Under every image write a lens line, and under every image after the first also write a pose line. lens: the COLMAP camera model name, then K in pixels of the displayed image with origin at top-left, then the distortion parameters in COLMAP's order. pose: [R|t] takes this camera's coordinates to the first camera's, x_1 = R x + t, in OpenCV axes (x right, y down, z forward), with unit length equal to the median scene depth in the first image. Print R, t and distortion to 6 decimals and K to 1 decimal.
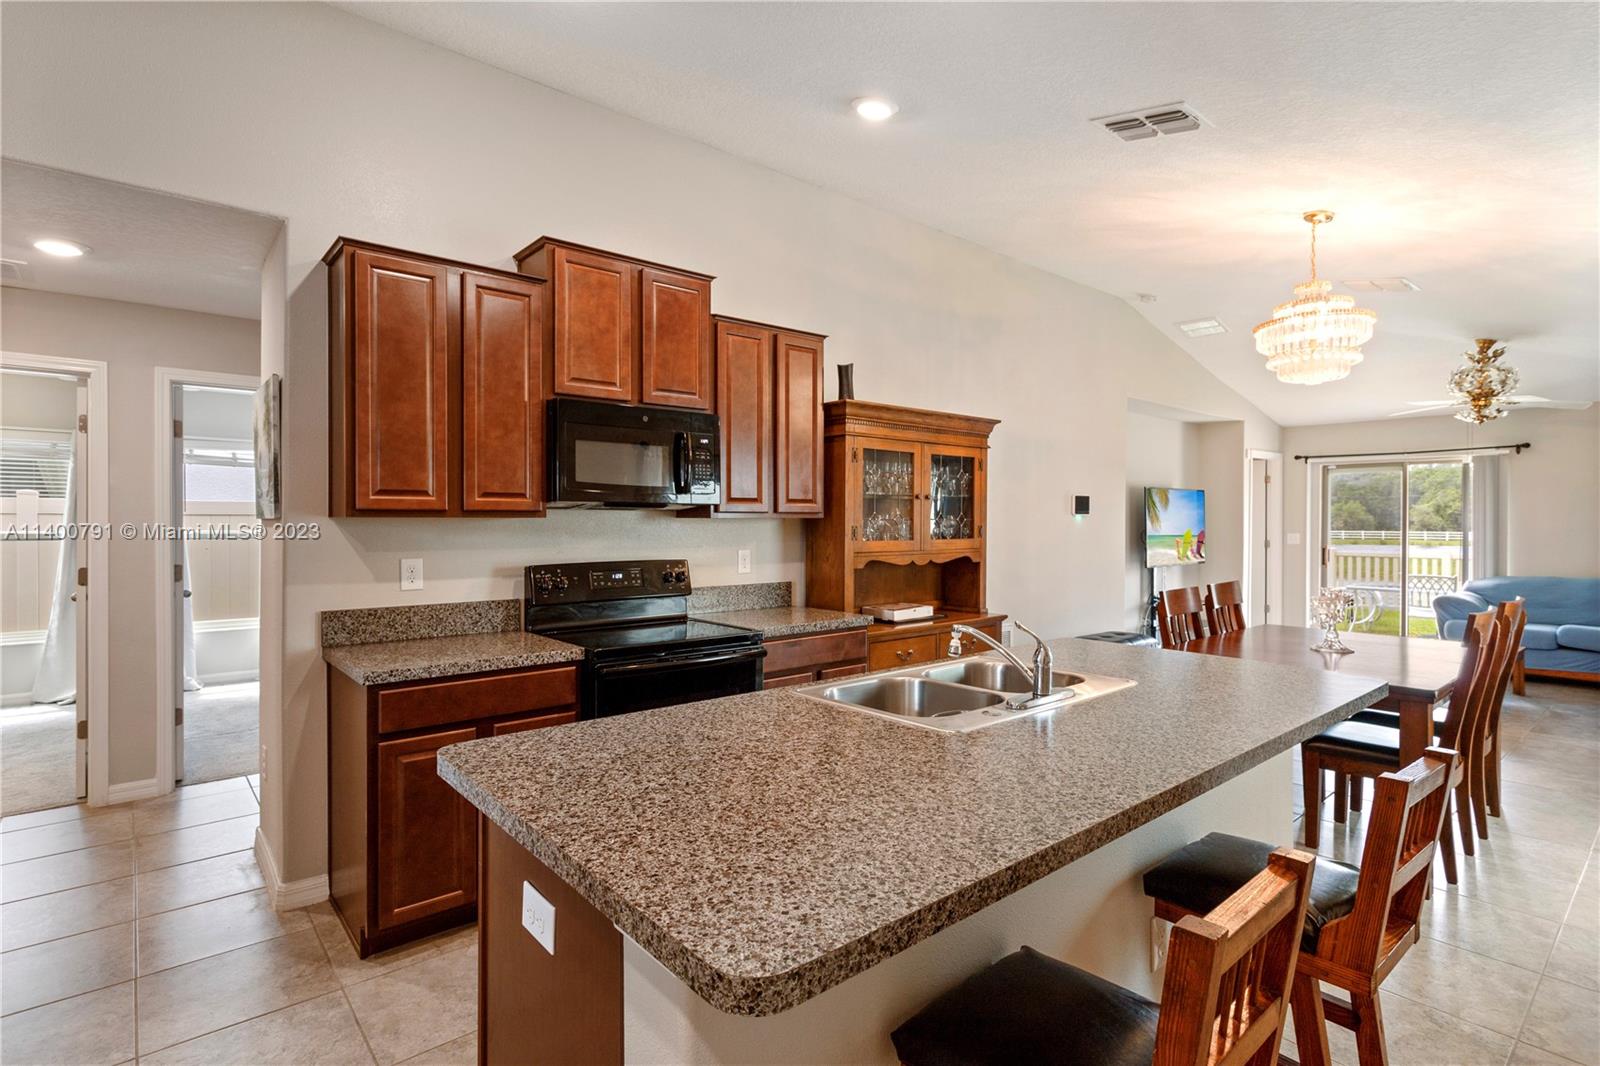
lens RADIAL K [[782.7, 0, 802.8], [0, 782.7, 525.3], [0, 0, 1]] dist [0.001511, 0.000501]
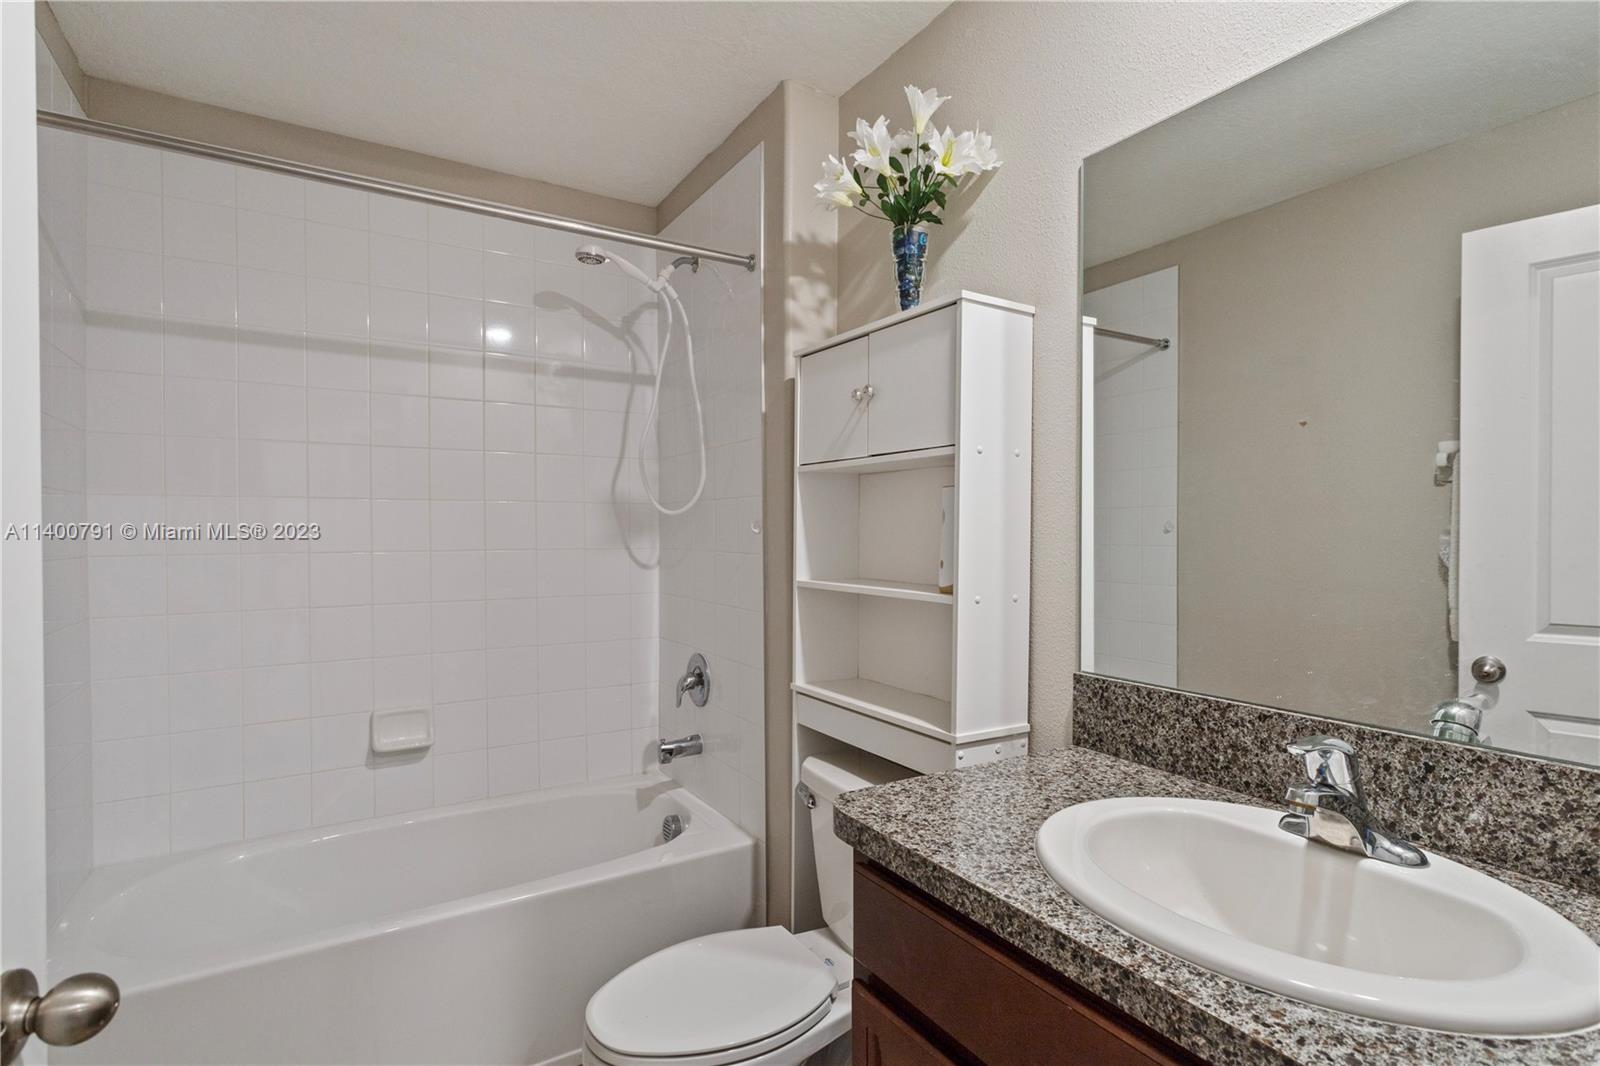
lens RADIAL K [[787.5, 0, 808.4], [0, 787.5, 535.7], [0, 0, 1]] dist [0.003143, -0.000072]
pose [[-0.166092, 0.005175, -0.986097, 0.114525], [-0.009213, 0.999934, 0.006799, 0.010002], [0.986067, 0.010214, -0.166033, 0.253232]]
